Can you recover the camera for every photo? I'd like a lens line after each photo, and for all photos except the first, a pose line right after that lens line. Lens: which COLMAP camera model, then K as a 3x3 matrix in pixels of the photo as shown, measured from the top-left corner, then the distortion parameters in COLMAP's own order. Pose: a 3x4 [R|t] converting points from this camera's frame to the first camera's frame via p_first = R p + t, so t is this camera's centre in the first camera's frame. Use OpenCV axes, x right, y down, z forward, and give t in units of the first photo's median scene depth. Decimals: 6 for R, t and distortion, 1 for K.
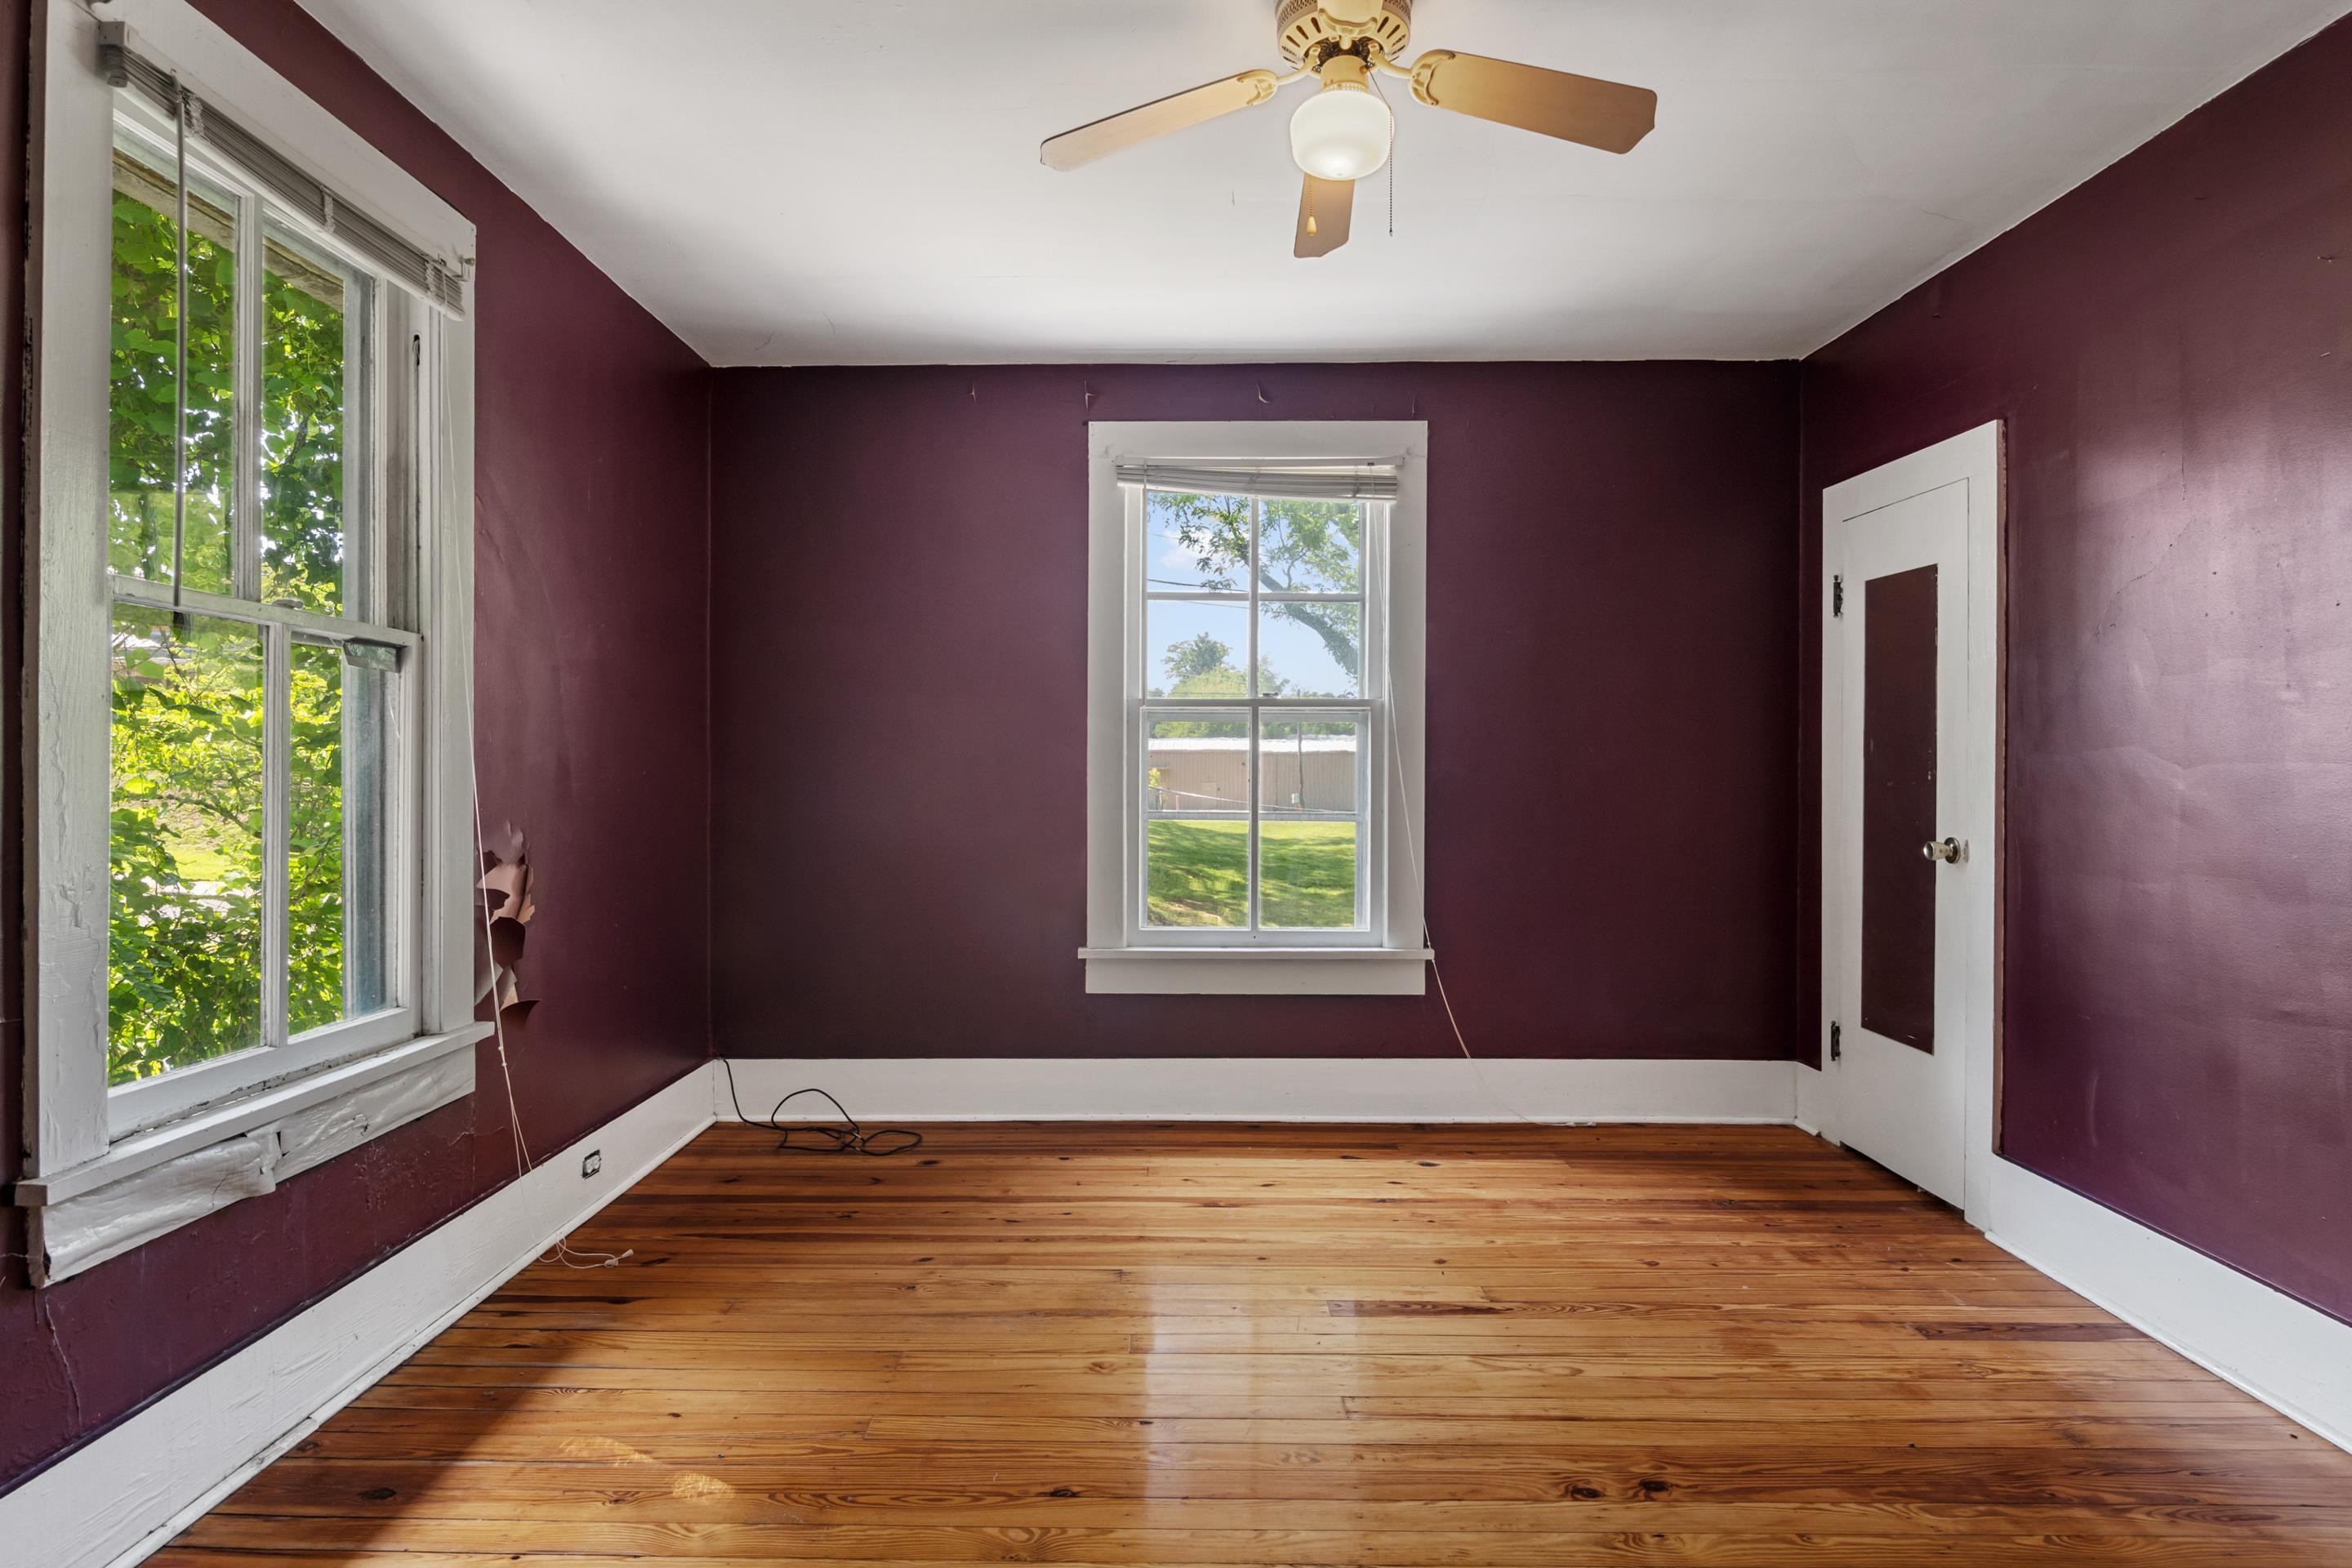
lens RADIAL K [[1340.8, 0, 1176.0], [0, 1340.8, 784.0], [0, 0, 1]] dist [0.002170, 0.000143]
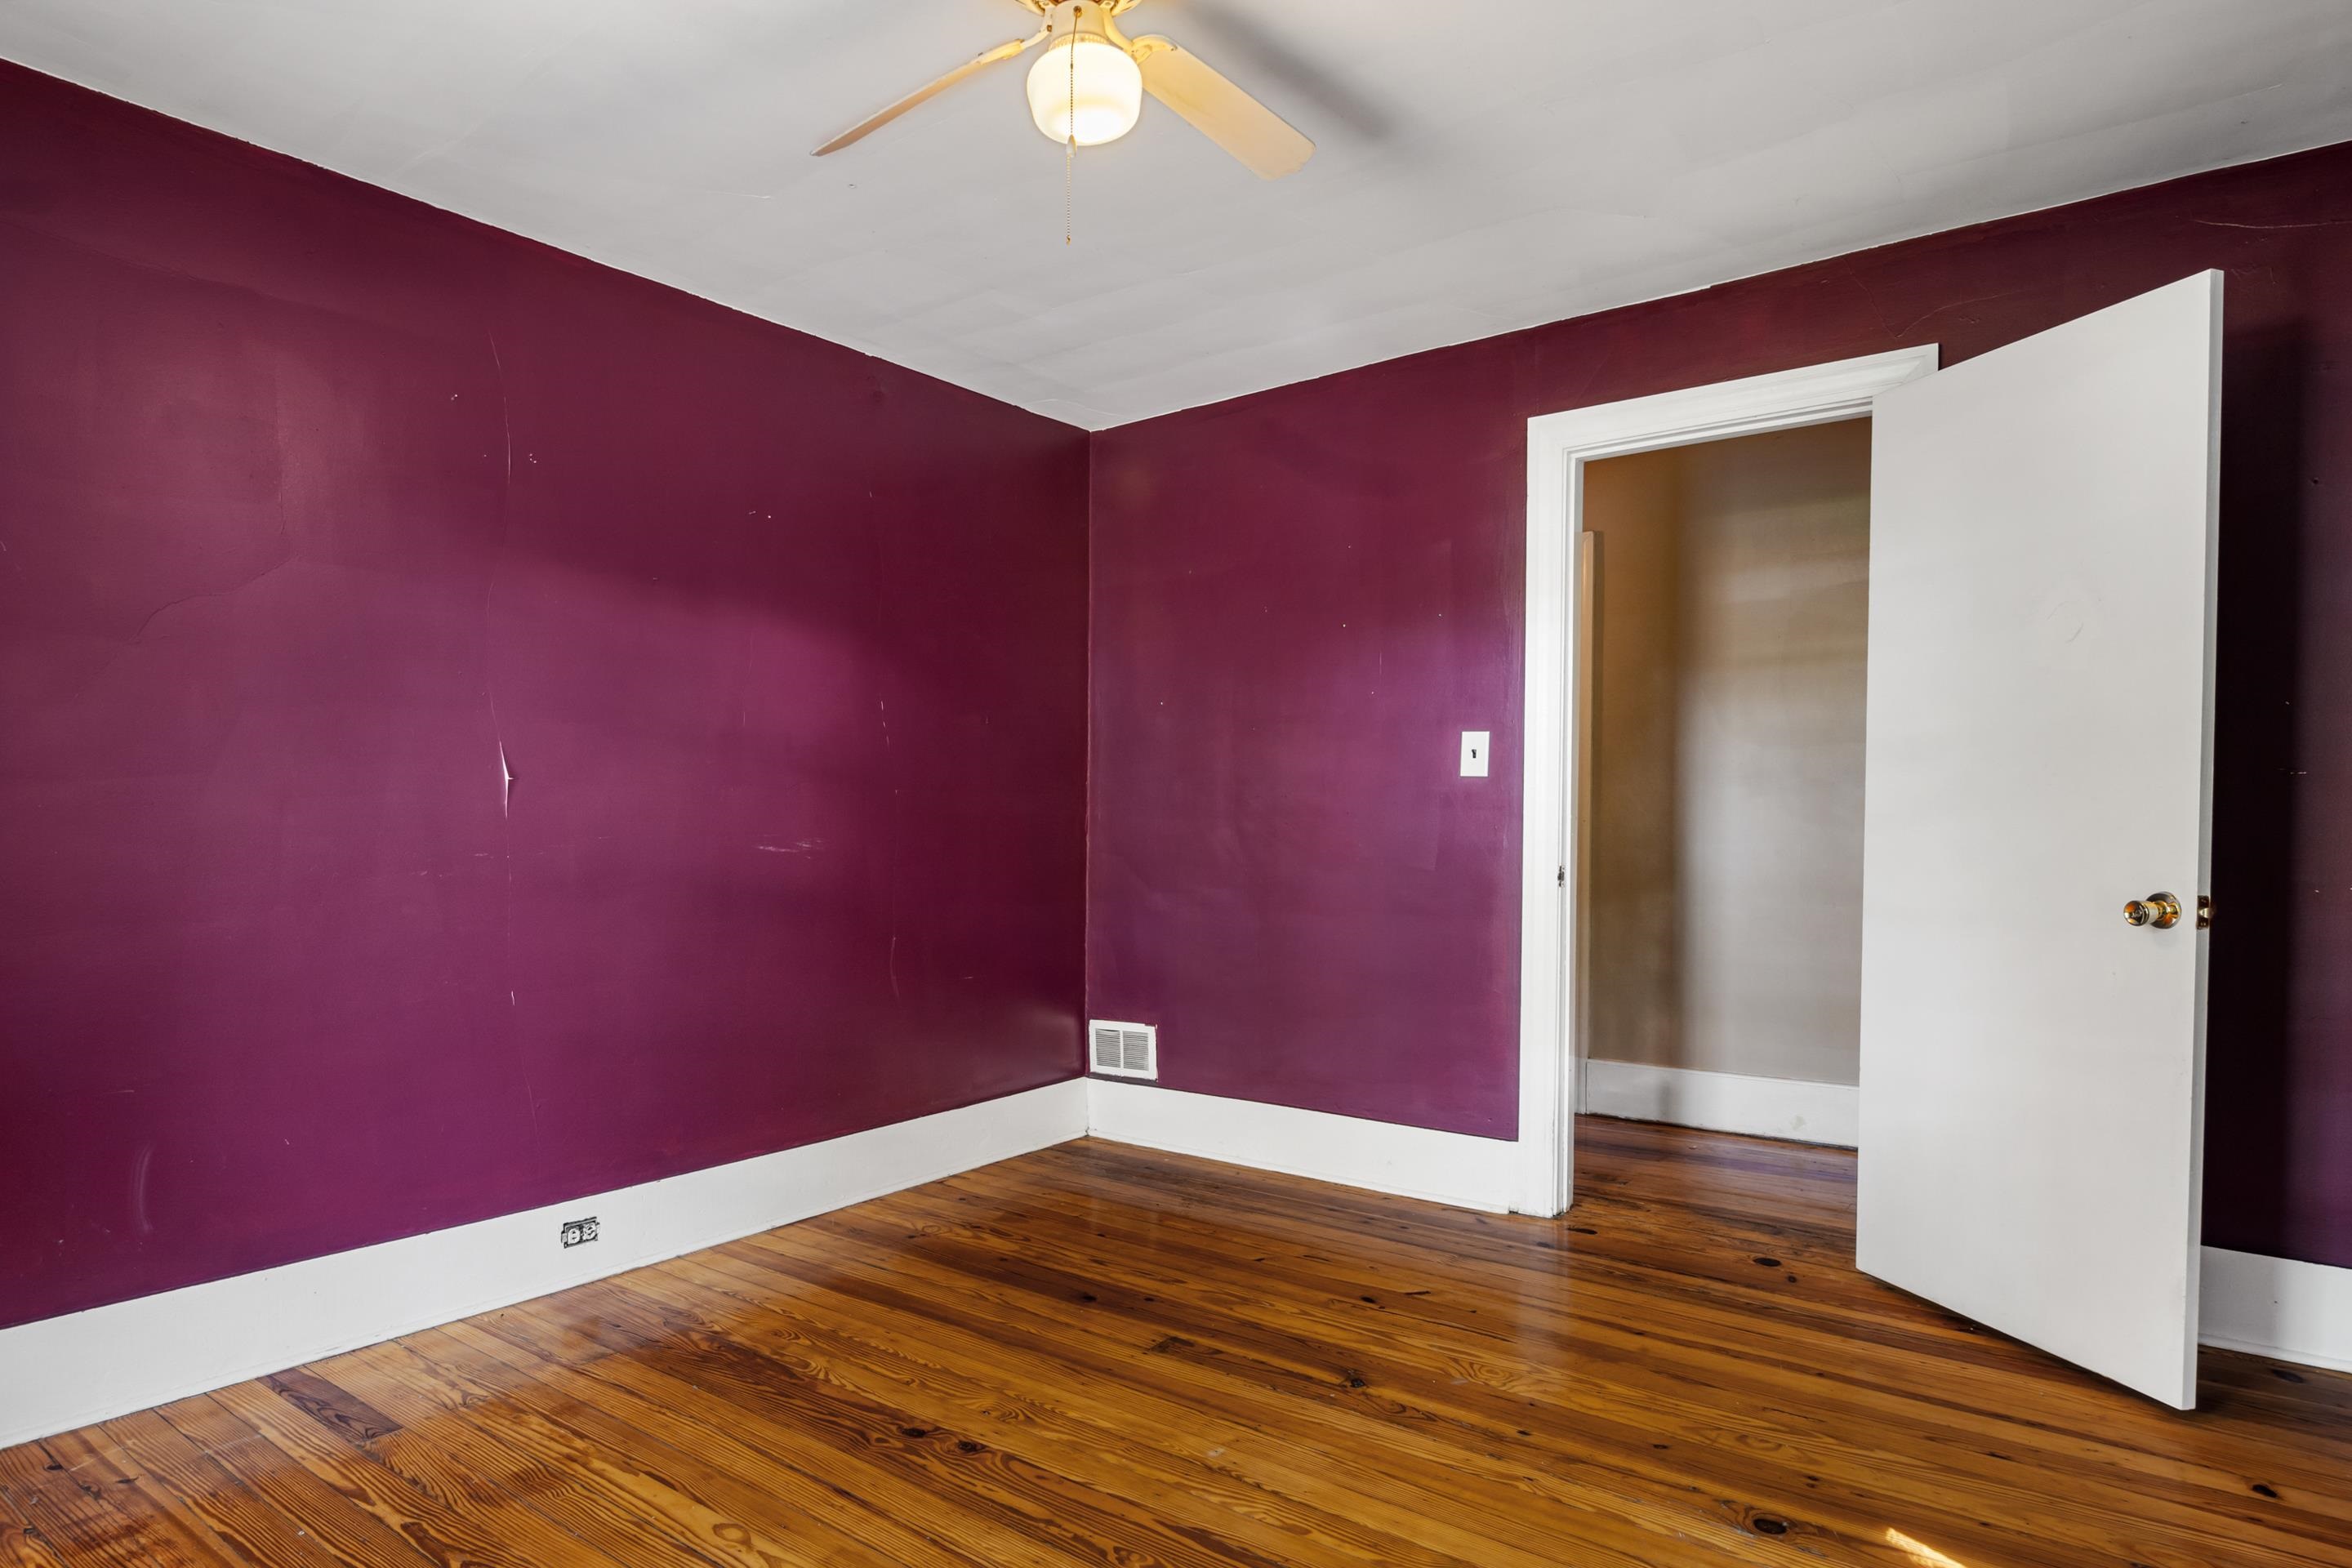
lens RADIAL K [[1340.8, 0, 1176.0], [0, 1340.8, 784.0], [0, 0, 1]] dist [0.002170, 0.000143]
pose [[-0.794166, 0.006299, 0.607669, -0.434894], [0.002470, 0.999971, -0.007138, -0.012970], [-0.607696, -0.004168, -0.794159, 1.509757]]
